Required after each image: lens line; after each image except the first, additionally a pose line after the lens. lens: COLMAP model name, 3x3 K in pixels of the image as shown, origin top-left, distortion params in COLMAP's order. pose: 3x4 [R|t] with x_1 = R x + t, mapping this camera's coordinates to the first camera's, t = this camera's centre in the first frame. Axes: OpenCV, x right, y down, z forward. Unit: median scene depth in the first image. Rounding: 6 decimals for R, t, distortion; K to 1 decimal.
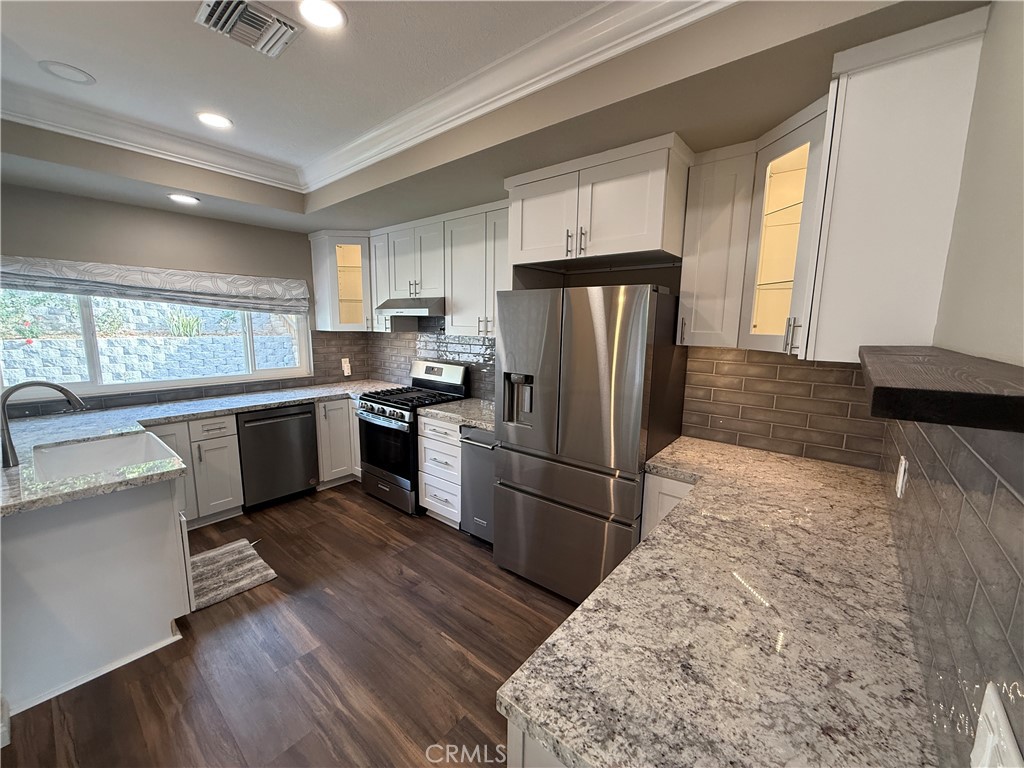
lens RADIAL K [[411.3, 0, 513.2], [0, 411.3, 387.2], [0, 0, 1]] dist [0.001400, 0.000165]
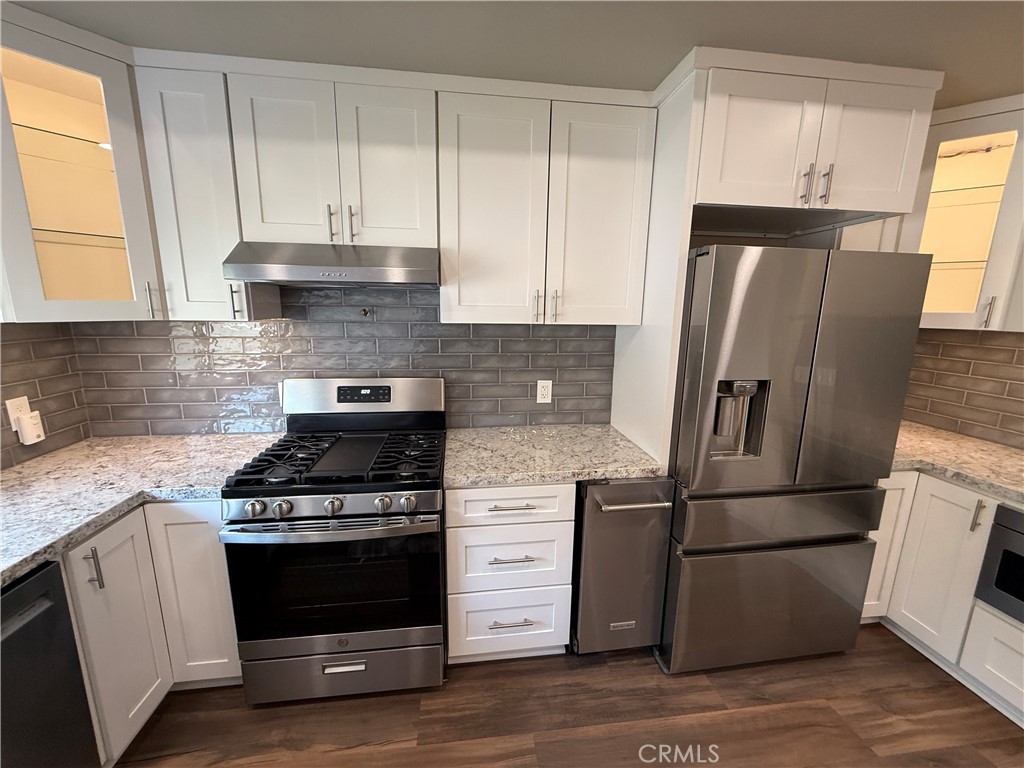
lens RADIAL K [[411.3, 0, 512.7], [0, 411.3, 386.1], [0, 0, 1]] dist [0.001400, 0.000165]
pose [[0.677903, -0.141833, 0.721340, -0.496518], [0.110843, 0.989715, 0.090434, -0.086327], [-0.726747, 0.018650, 0.686652, 0.585344]]
